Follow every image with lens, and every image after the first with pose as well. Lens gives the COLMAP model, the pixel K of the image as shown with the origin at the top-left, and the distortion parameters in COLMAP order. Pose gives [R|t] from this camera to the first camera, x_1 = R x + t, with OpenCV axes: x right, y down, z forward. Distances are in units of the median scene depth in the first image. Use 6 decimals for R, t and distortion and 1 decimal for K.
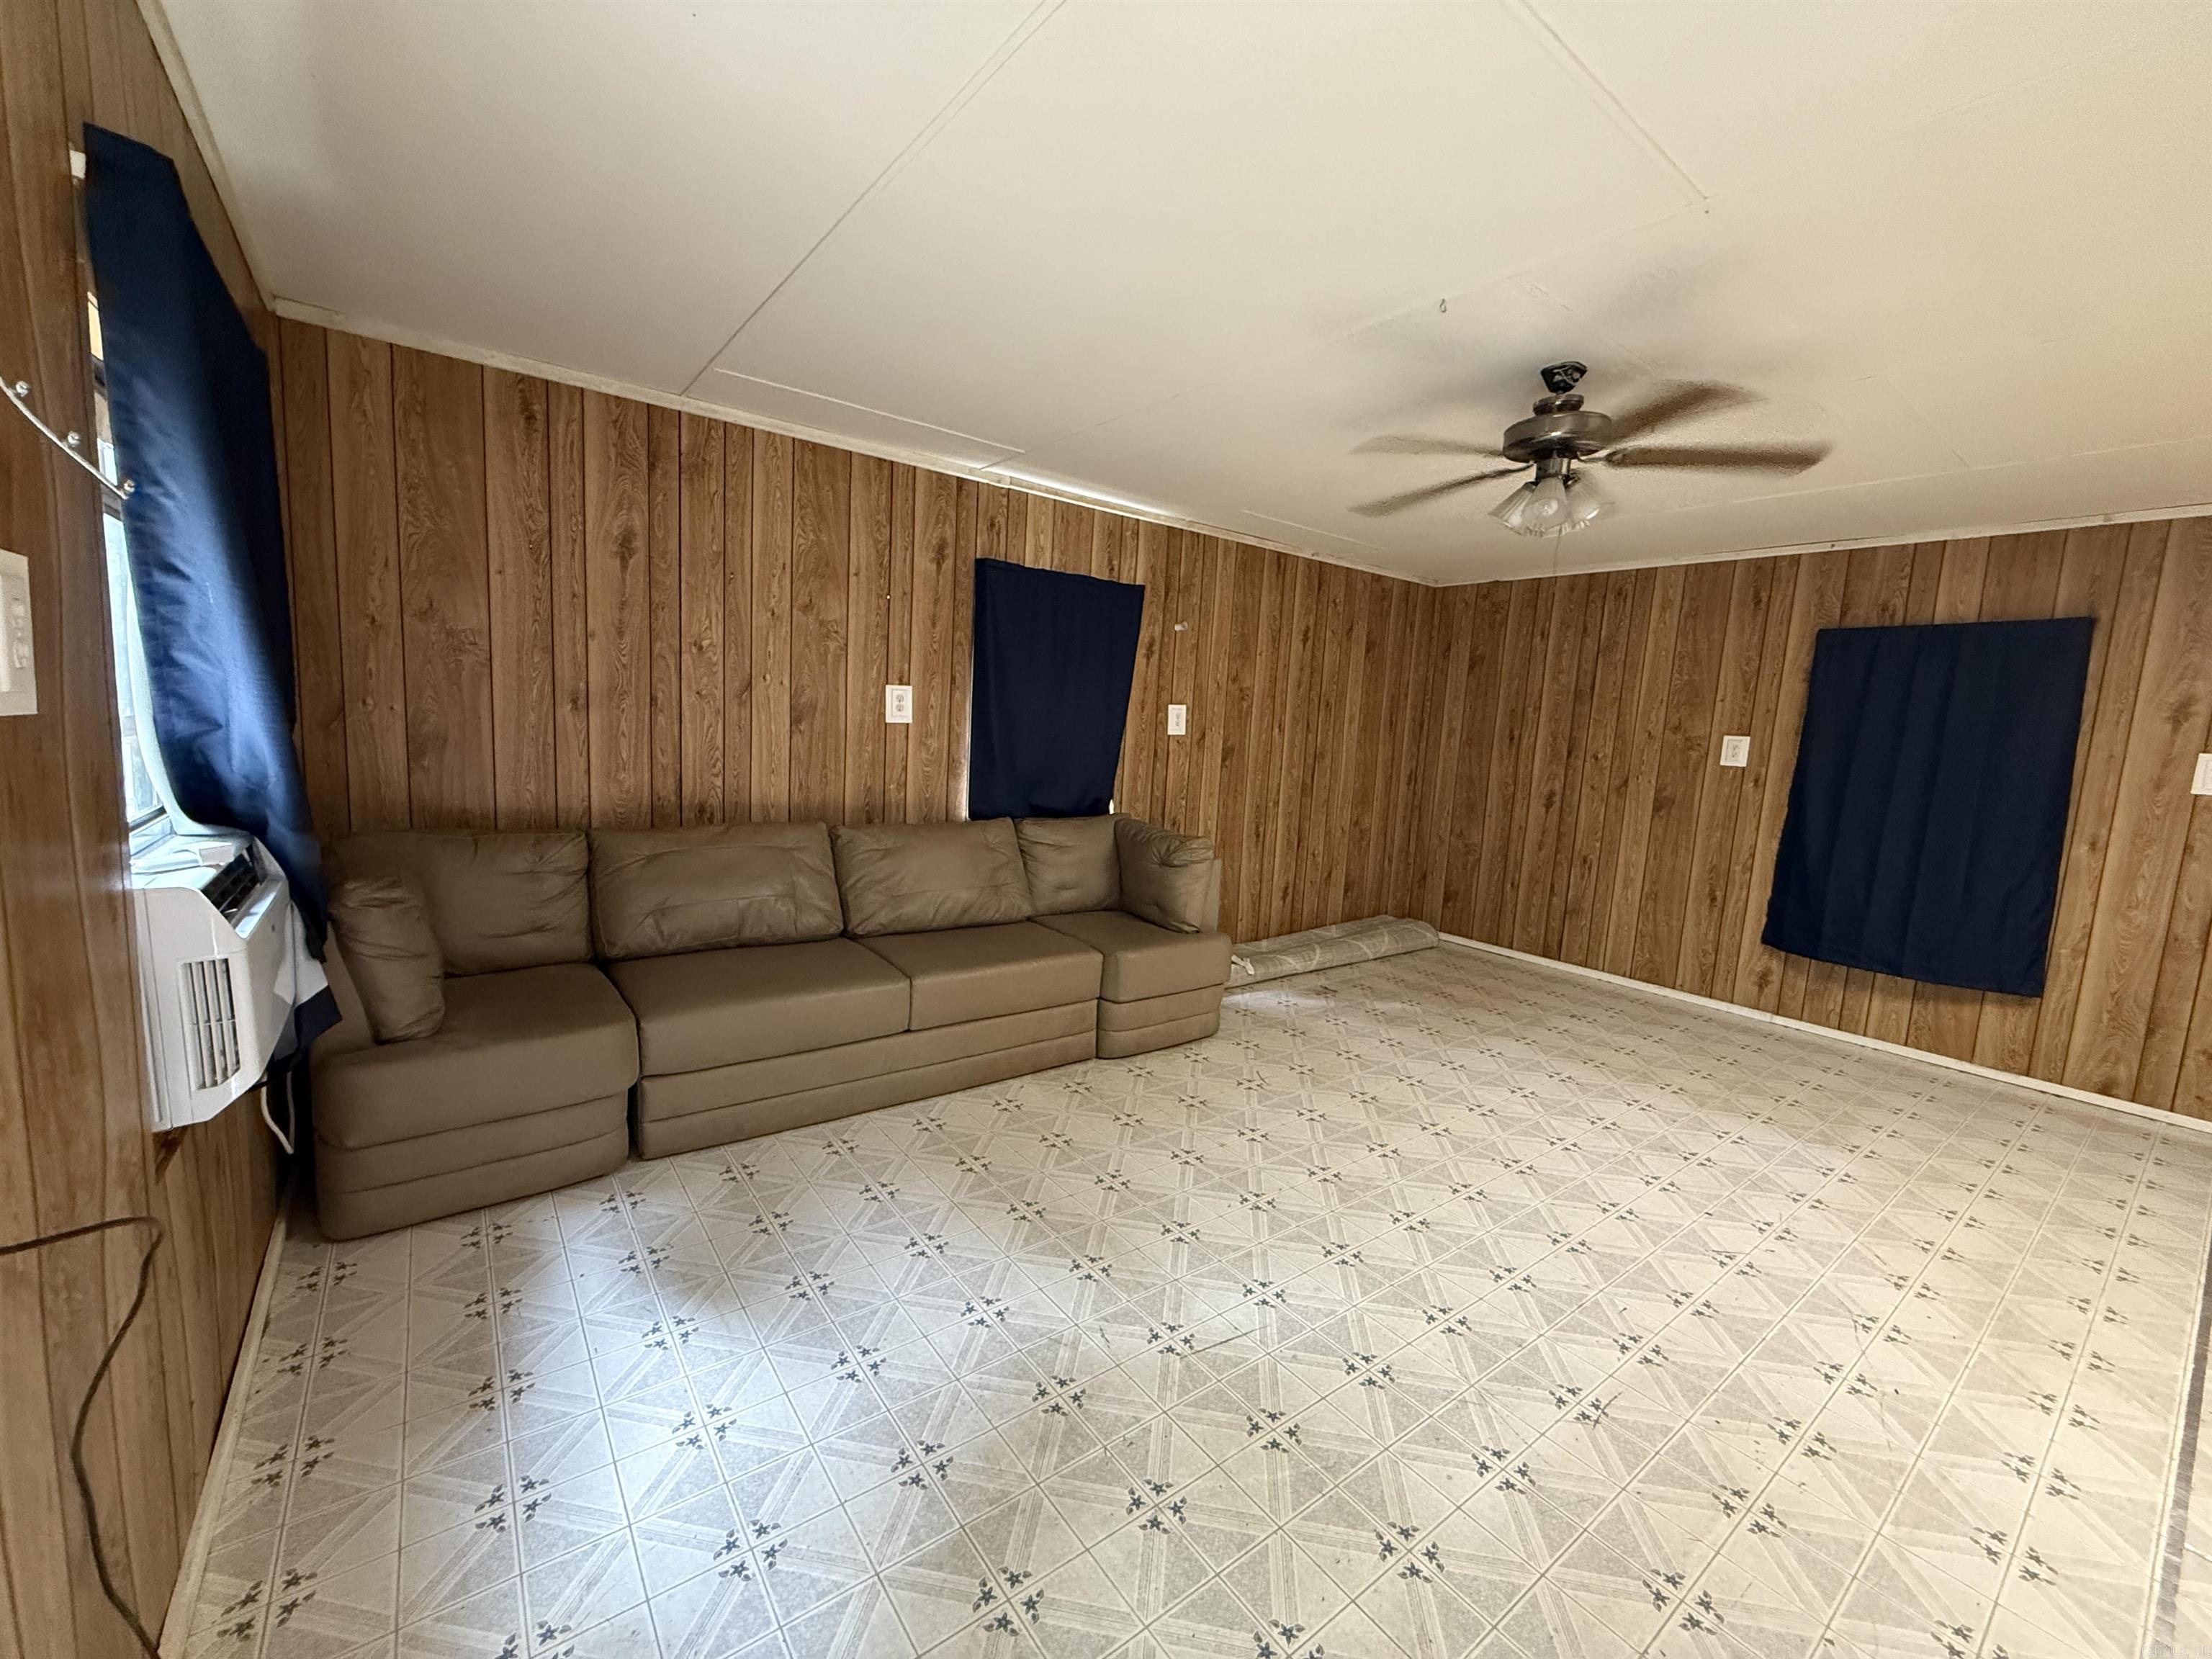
lens RADIAL K [[887.0, 0, 1102.5], [0, 887.0, 831.4], [0, 0, 1]] dist [-0.000738, 0.000196]
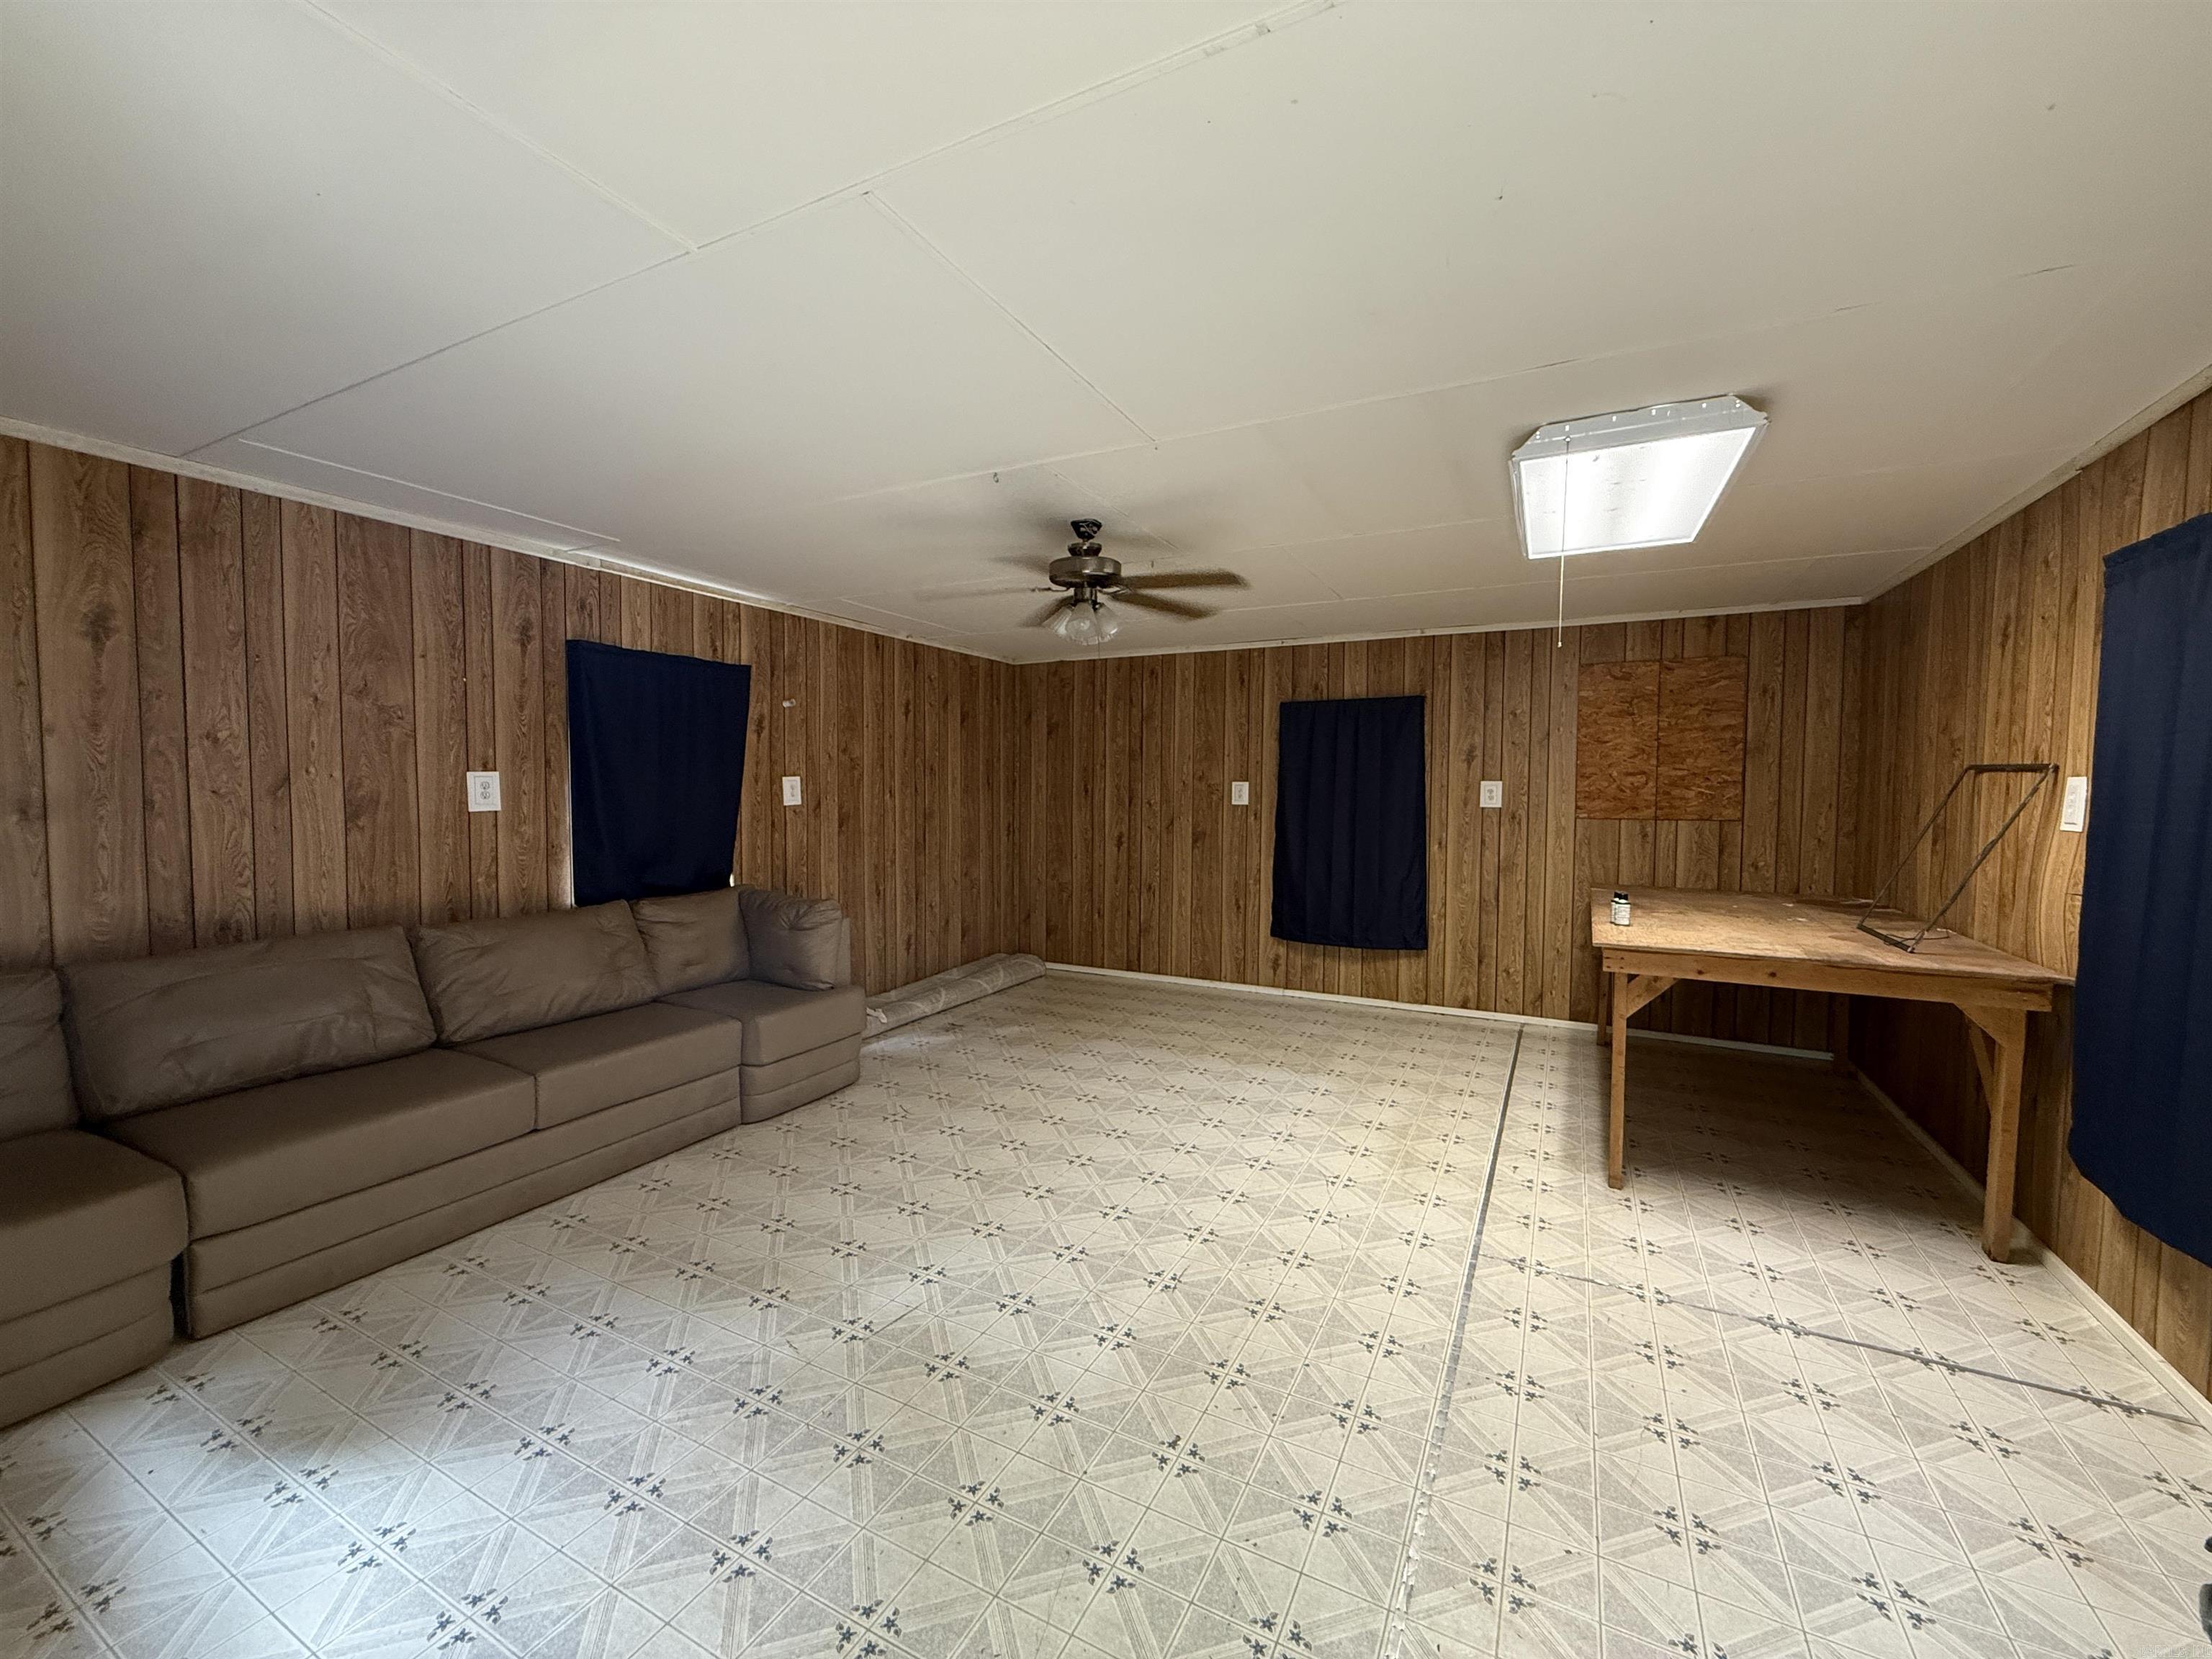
lens RADIAL K [[887.0, 0, 1104.1], [0, 887.0, 827.5], [0, 0, 1]] dist [-0.000738, 0.000196]
pose [[0.903529, -0.068337, 0.423042, -0.041212], [0.096992, 0.994196, -0.046554, 0.002276], [-0.417406, 0.083094, 0.904913, -0.139704]]
